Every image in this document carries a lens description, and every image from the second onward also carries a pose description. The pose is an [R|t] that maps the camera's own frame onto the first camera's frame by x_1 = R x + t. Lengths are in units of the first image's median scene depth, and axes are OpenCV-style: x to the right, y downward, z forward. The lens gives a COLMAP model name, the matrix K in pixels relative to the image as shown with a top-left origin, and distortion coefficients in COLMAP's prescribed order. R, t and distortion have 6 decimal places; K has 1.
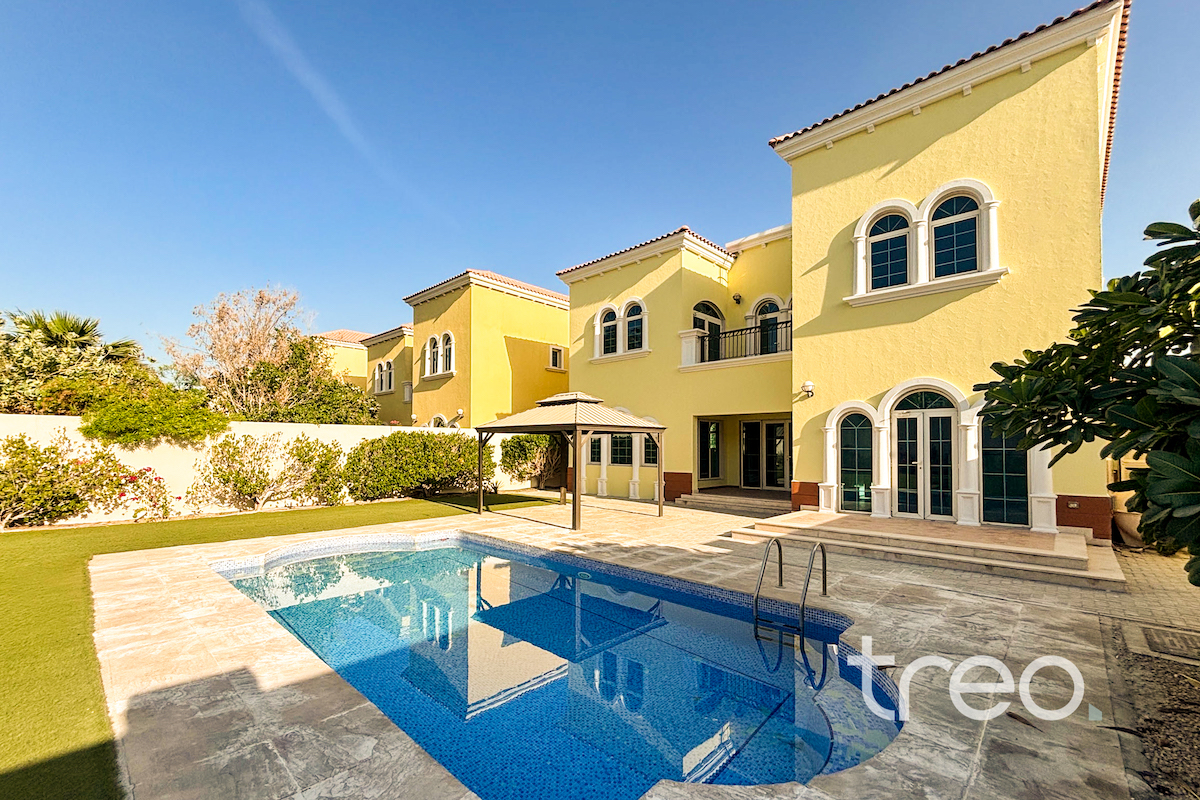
lens RADIAL K [[494.8, 0, 595.3], [0, 494.8, 433.5], [0, 0, 1]] dist [0.000815, -0.000072]
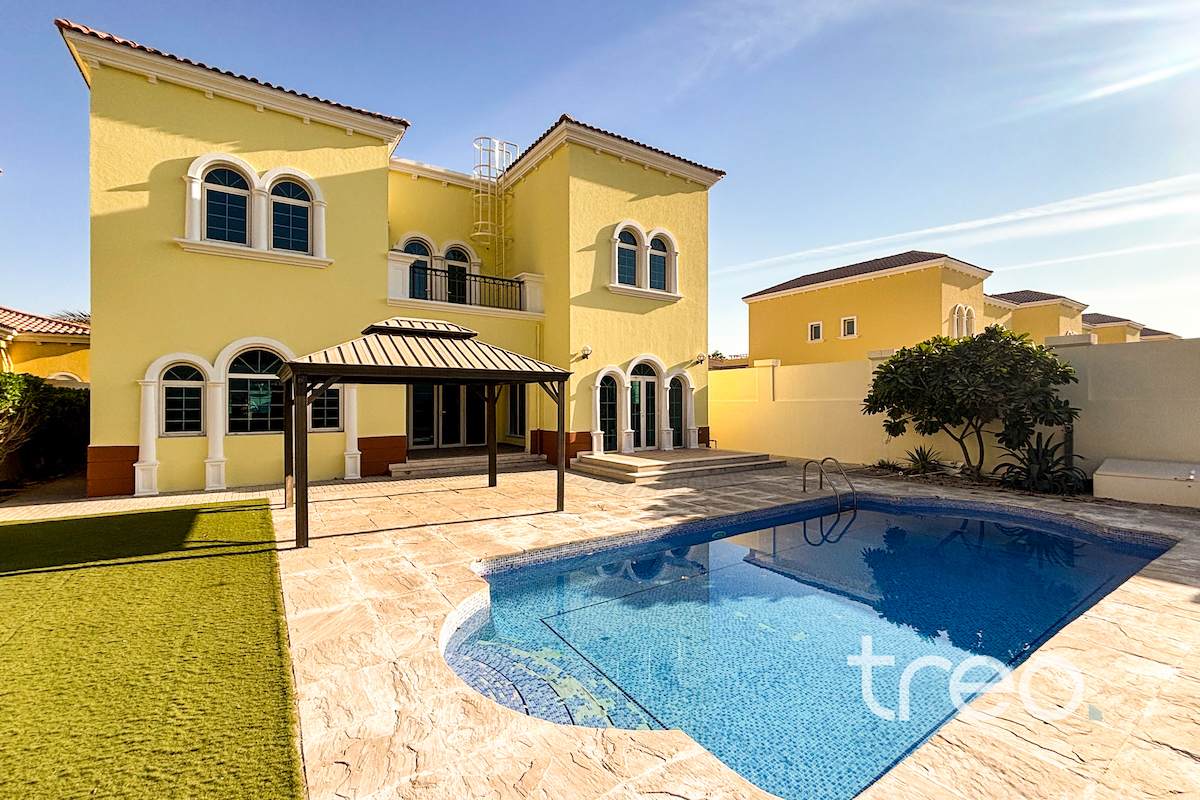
lens RADIAL K [[509.7, 0, 600.0], [0, 509.7, 400.0], [0, 0, 1]] dist [-0.000394, -0.000690]
pose [[0.216448, 0.001326, 0.976293, -0.670987], [-0.022881, 0.999731, 0.003715, 0.015876], [-0.976026, -0.023143, 0.216420, 0.649715]]
